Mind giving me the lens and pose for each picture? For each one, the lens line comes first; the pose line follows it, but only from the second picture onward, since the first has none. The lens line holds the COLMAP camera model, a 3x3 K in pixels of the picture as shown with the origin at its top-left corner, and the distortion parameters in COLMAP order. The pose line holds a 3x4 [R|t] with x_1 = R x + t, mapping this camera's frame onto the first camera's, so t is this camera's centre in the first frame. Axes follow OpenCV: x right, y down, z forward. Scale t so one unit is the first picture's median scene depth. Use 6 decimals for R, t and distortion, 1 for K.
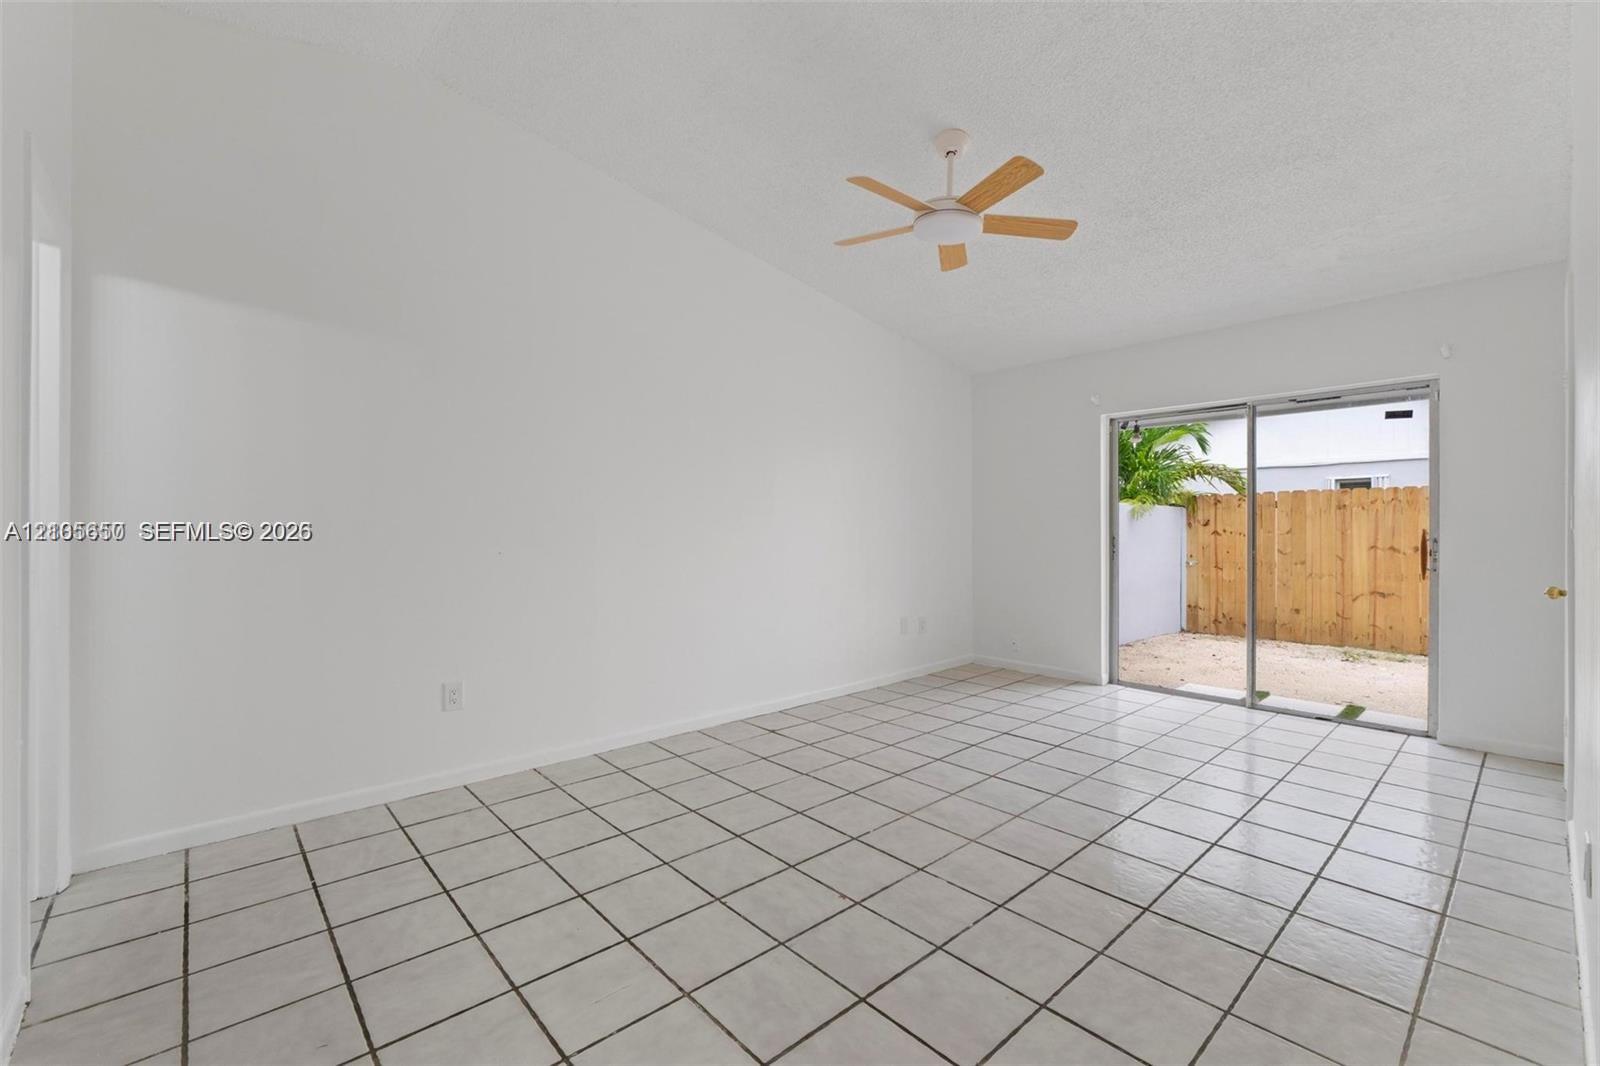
lens RADIAL K [[680.0, 0, 804.1], [0, 680.0, 527.9], [0, 0, 1]] dist [-0.001841, -0.000403]
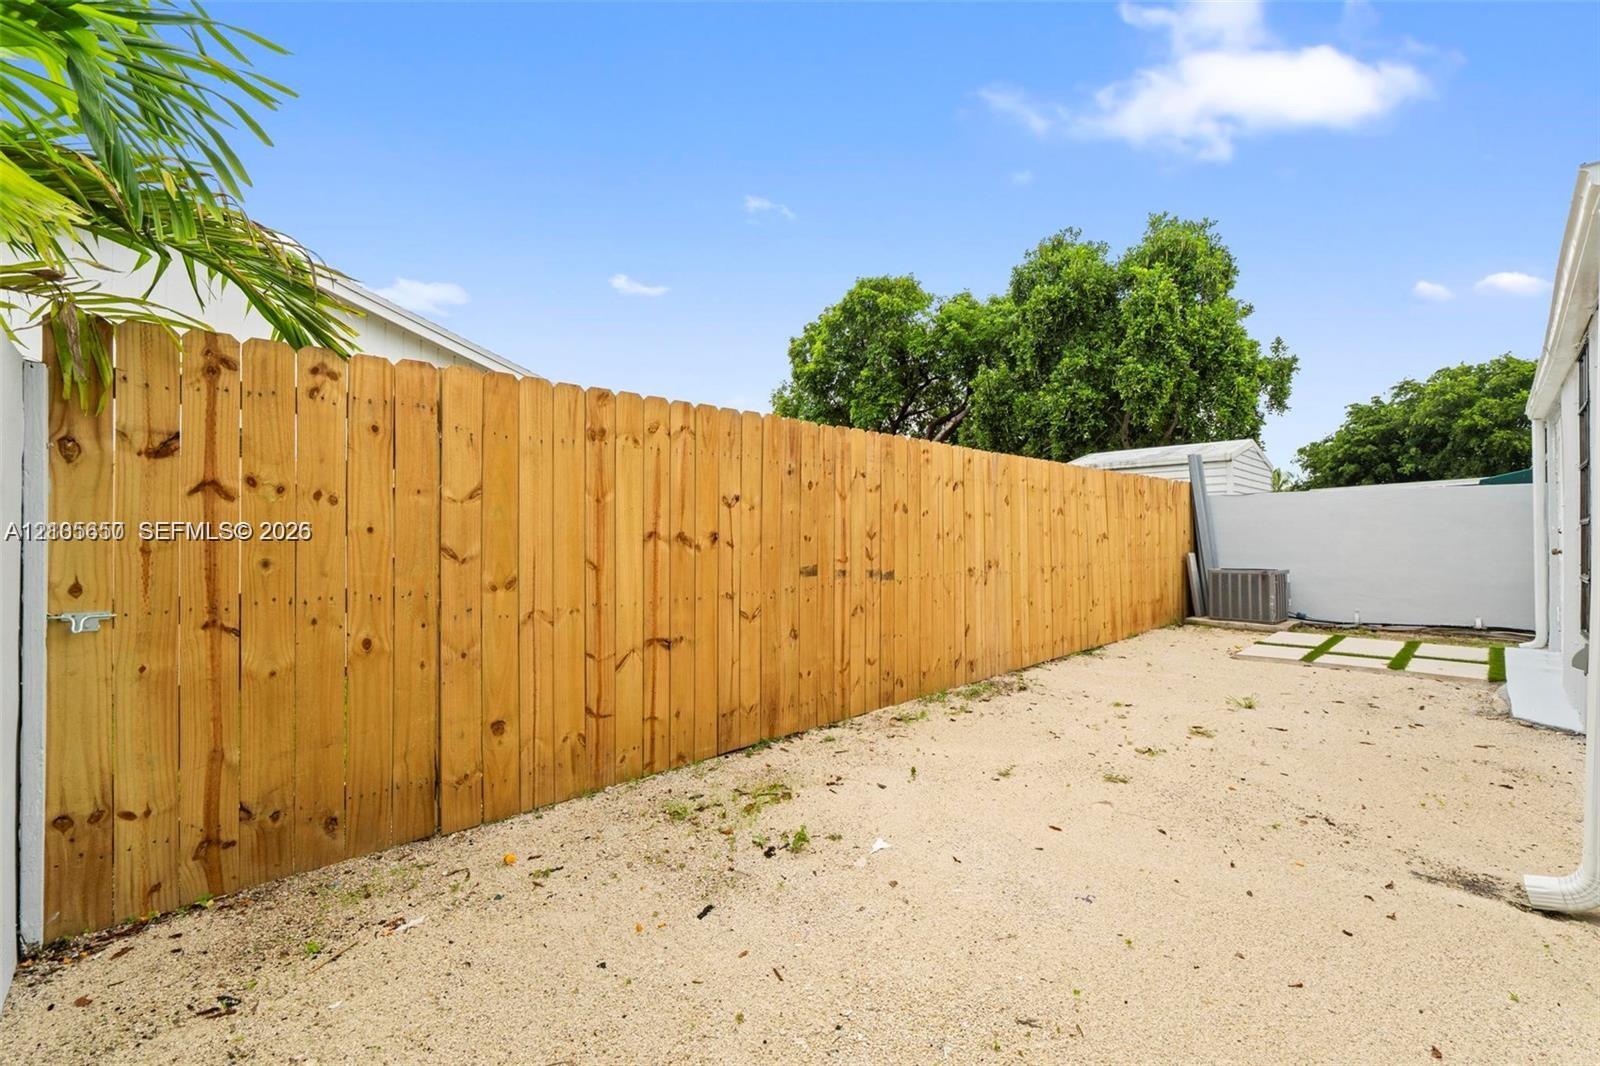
lens RADIAL K [[680.0, 0, 803.8], [0, 680.0, 528.7], [0, 0, 1]] dist [-0.001841, -0.000403]
pose [[-0.032790, 0.009263, 0.999419, 0.384876], [0.001416, 0.999956, -0.009221, 0.026960], [-0.999461, 0.001113, -0.032802, 0.866664]]
